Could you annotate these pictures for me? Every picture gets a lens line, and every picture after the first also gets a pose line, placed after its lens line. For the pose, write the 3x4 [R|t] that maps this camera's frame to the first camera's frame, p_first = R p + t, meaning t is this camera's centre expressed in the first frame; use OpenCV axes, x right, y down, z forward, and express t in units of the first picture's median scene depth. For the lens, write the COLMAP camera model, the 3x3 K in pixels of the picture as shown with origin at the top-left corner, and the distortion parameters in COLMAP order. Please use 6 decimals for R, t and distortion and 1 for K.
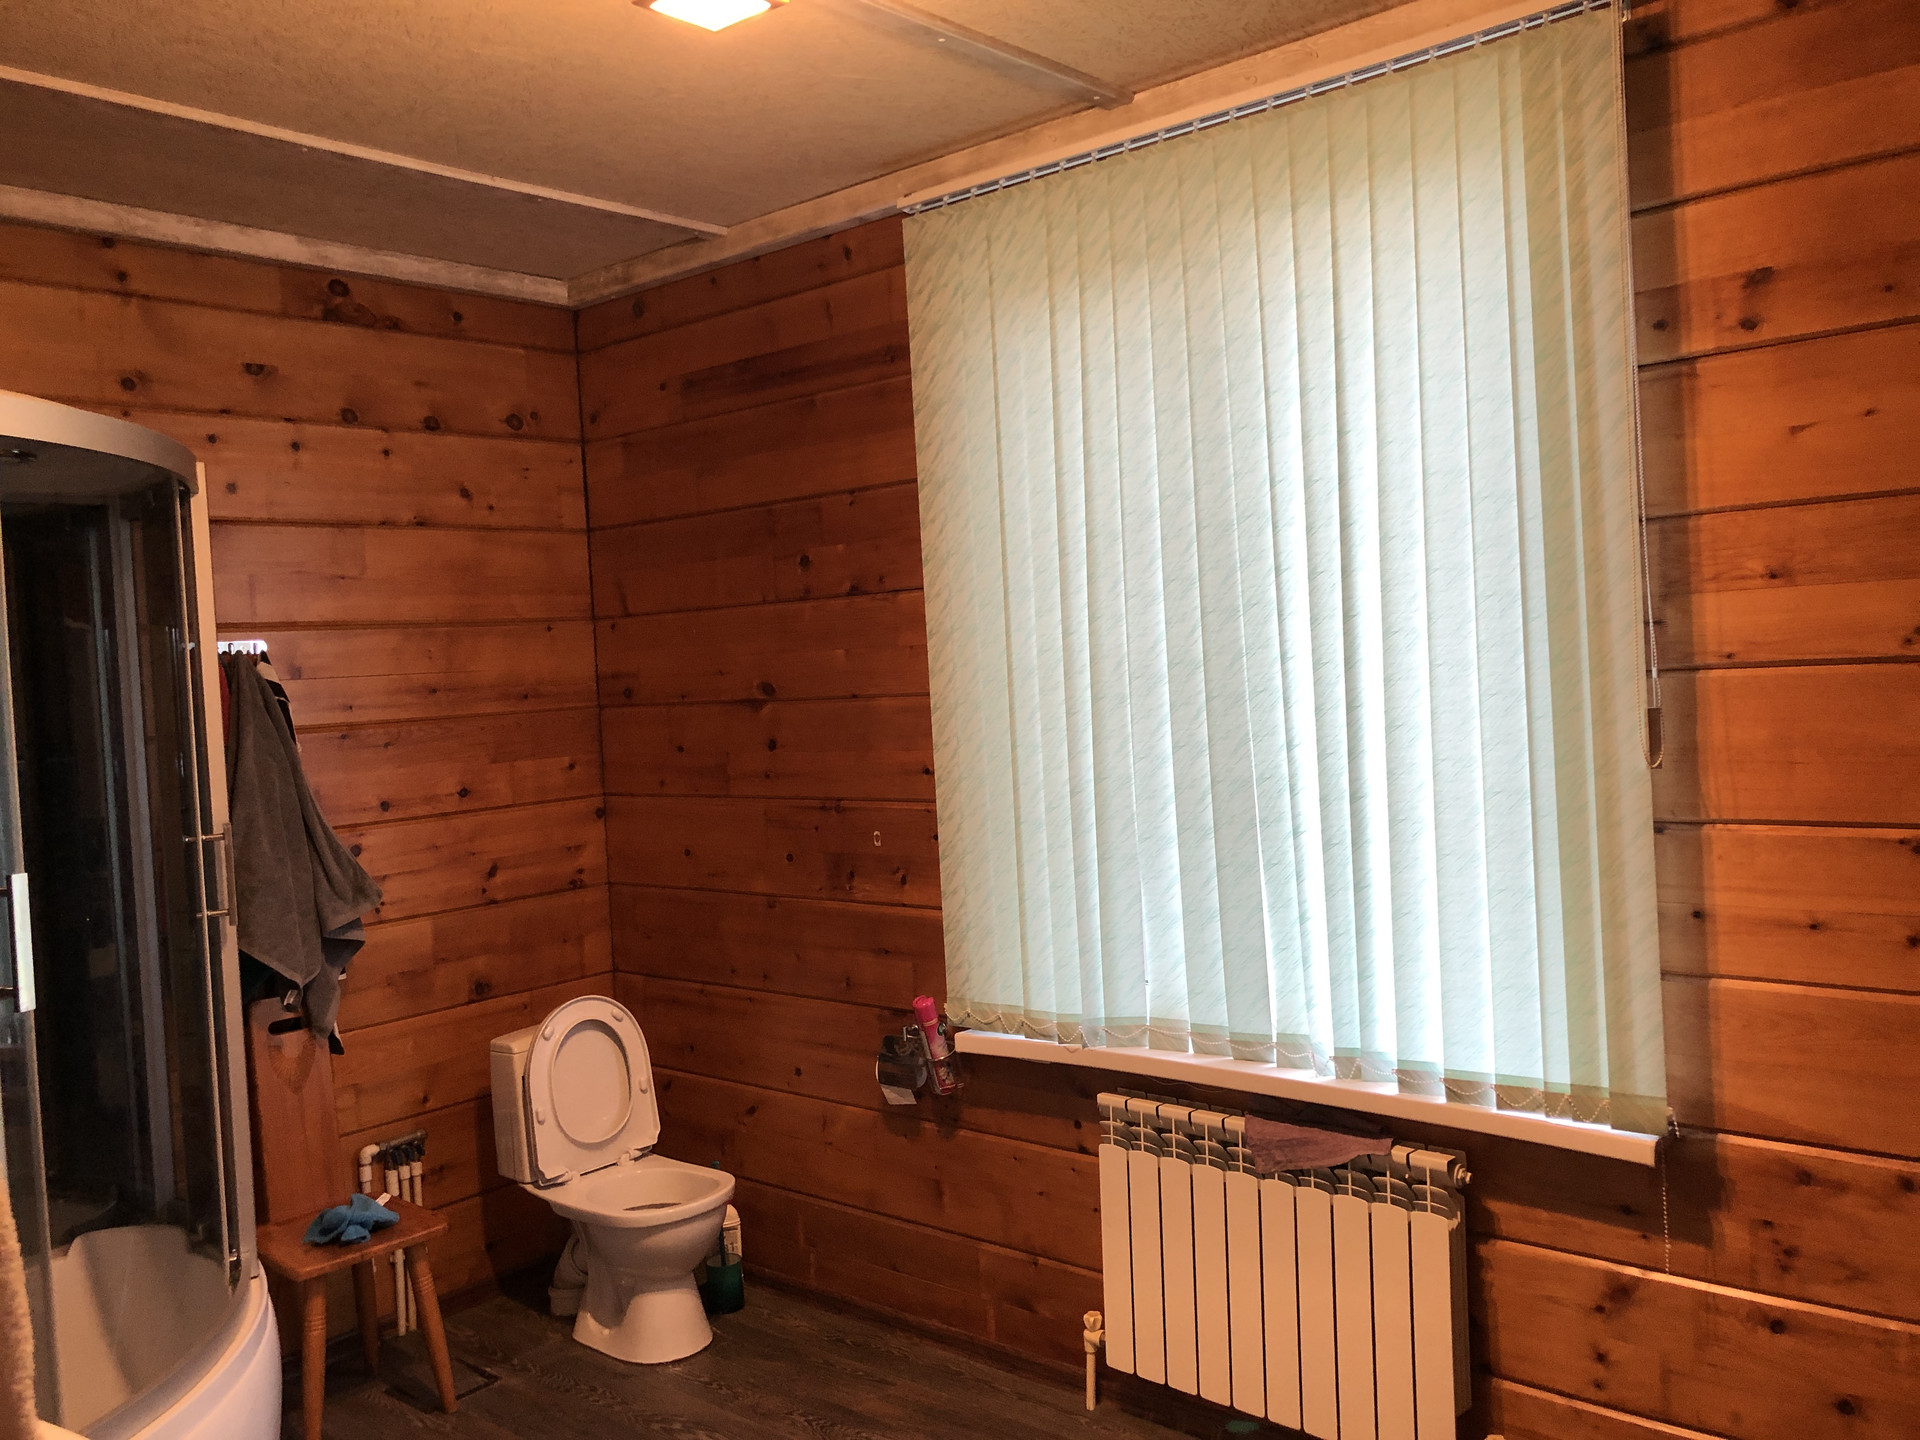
lens RADIAL K [[1583.2, 0, 957.9], [0, 1583.2, 715.2], [0, 0, 1]] dist [0.058147, -0.083466]
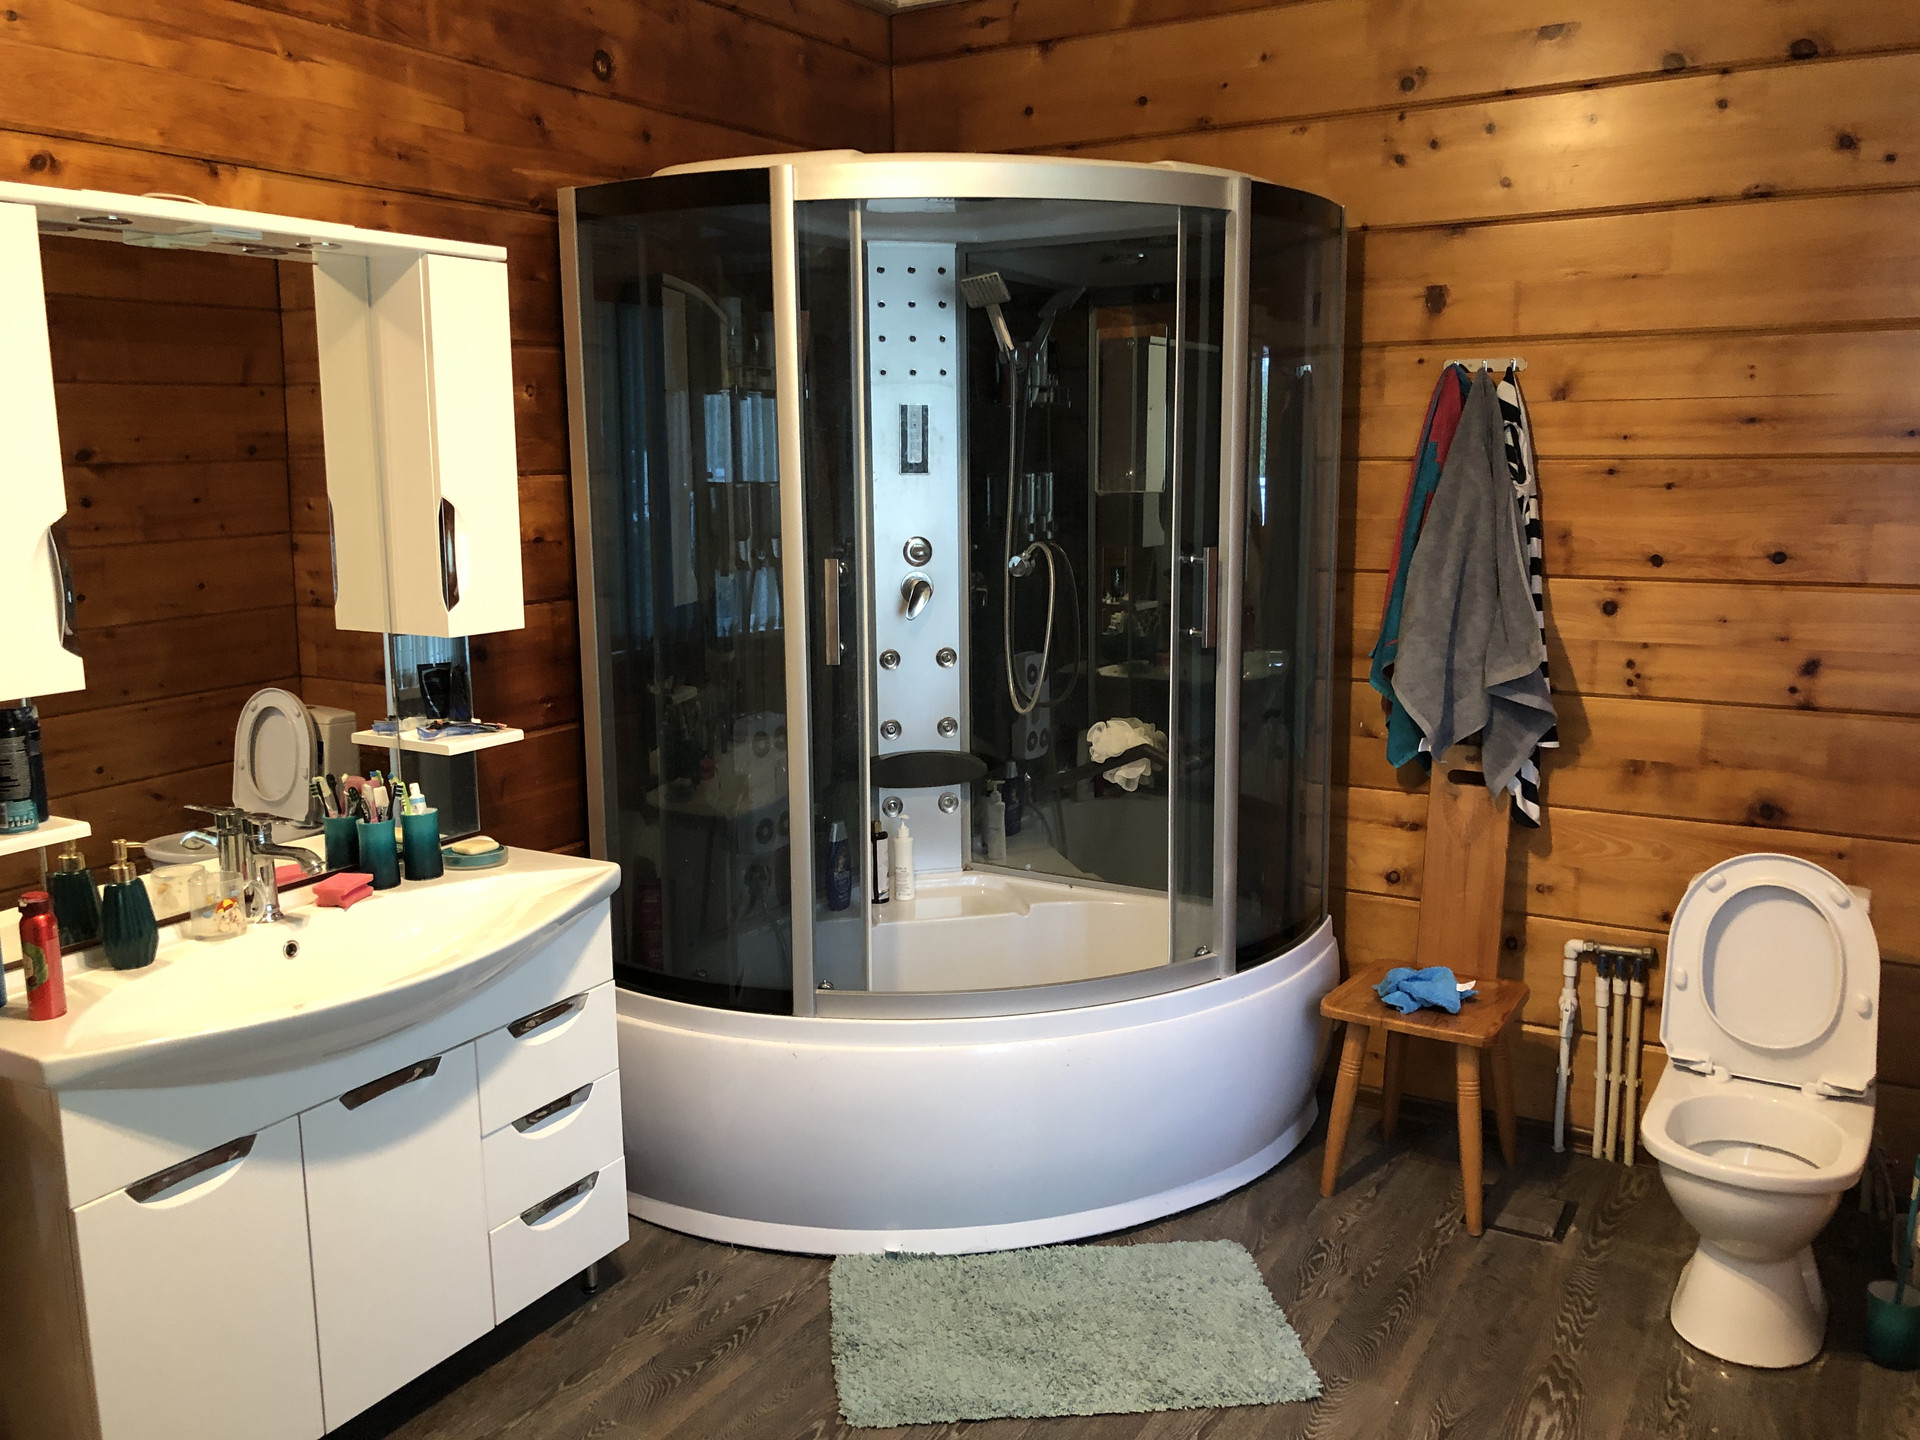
lens RADIAL K [[1583.2, 0, 959.6], [0, 1583.2, 718.3], [0, 0, 1]] dist [0.058147, -0.083466]
pose [[0.177082, 0.222052, -0.958820, 0.380125], [-0.032177, 0.975001, 0.219857, -0.032661], [0.983670, -0.008081, 0.179800, 0.489079]]
